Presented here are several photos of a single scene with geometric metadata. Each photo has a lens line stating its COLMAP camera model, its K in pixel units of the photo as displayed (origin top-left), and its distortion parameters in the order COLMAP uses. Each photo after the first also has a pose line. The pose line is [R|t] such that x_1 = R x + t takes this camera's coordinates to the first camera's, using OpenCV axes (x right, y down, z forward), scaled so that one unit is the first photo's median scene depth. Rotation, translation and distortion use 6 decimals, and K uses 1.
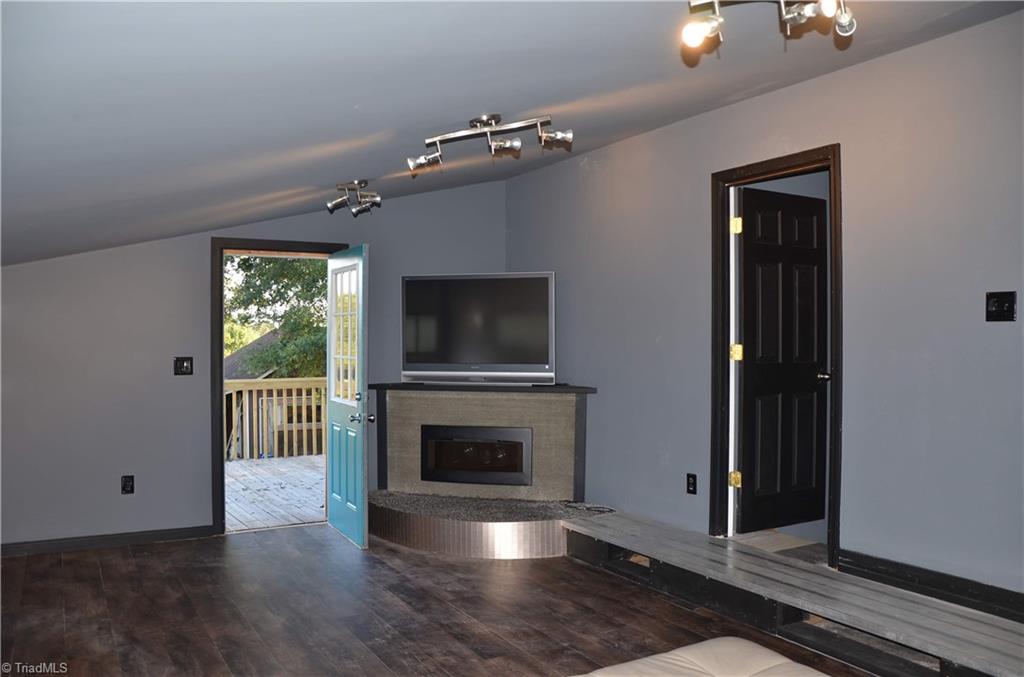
lens RADIAL K [[810.1, 0, 511.4], [0, 810.1, 339.0], [0, 0, 1]] dist [-0.137197, 0.086424]
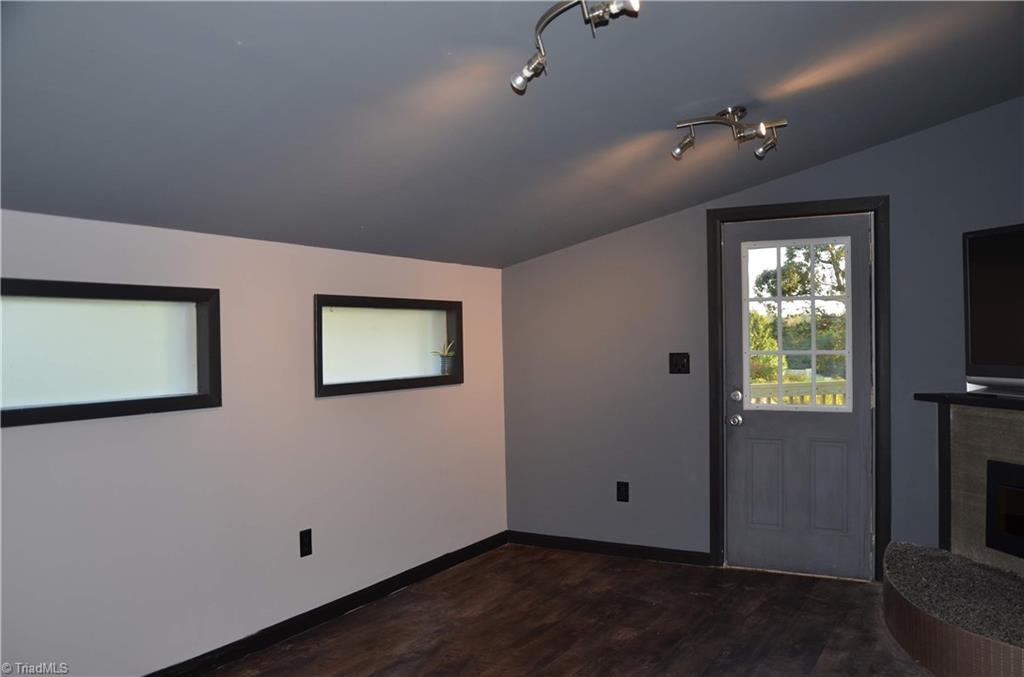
lens RADIAL K [[868.6, 0, 511.9], [0, 868.6, 340.3], [0, 0, 1]] dist [-0.104711, 0.088331]
pose [[0.513817, -0.002887, -0.857895, 0.335388], [0.012641, 0.999911, 0.004206, 0.003102], [0.857807, -0.013006, 0.513808, 0.398785]]
